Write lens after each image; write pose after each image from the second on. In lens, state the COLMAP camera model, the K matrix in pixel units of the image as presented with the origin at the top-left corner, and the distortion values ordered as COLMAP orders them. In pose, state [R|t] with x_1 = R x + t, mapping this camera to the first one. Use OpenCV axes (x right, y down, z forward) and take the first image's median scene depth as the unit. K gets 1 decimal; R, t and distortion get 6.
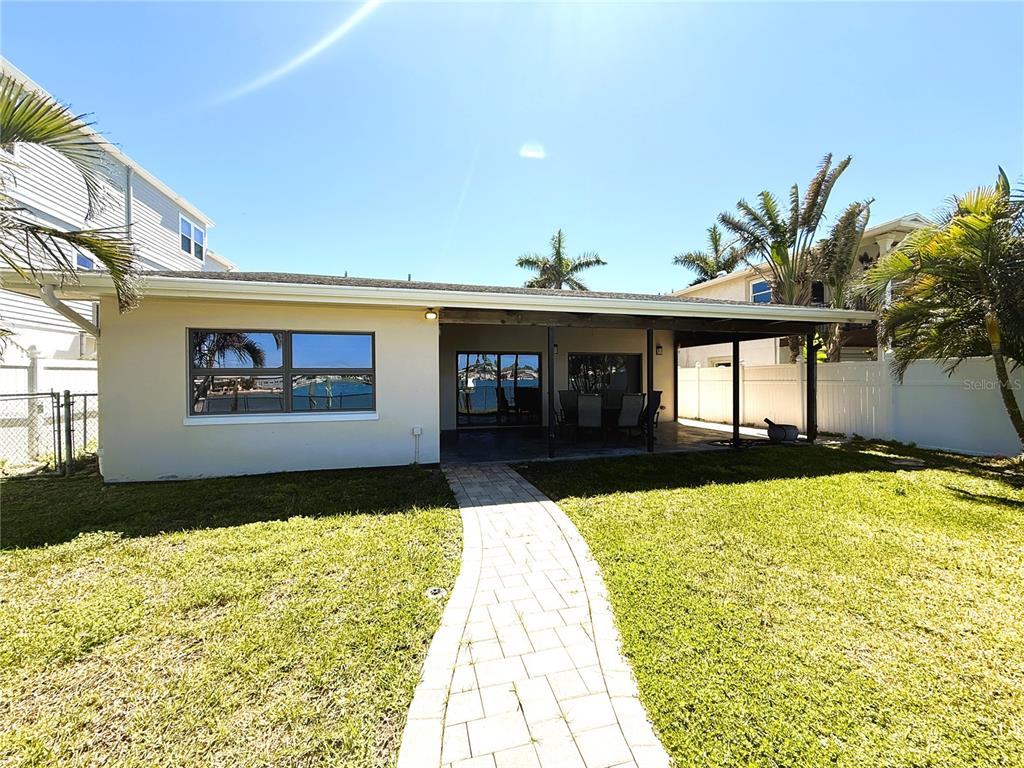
lens RADIAL K [[411.5, 0, 516.2], [0, 411.5, 381.0], [0, 0, 1]] dist [0.000992, 0.000219]
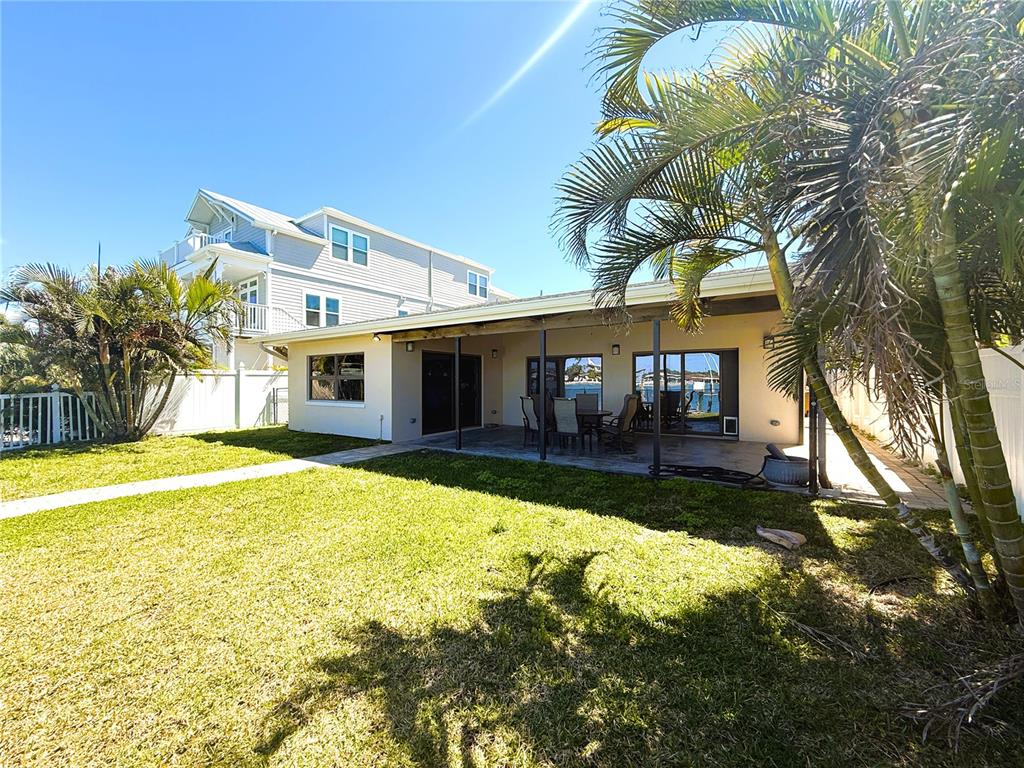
lens RADIAL K [[411.5, 0, 510.5], [0, 411.5, 380.1], [0, 0, 1]] dist [0.000992, 0.000219]
pose [[0.645645, 0.008524, -0.763591, 0.640362], [-0.014472, 0.999895, -0.001074, -0.007028], [0.763501, 0.011744, 0.645700, 0.229756]]
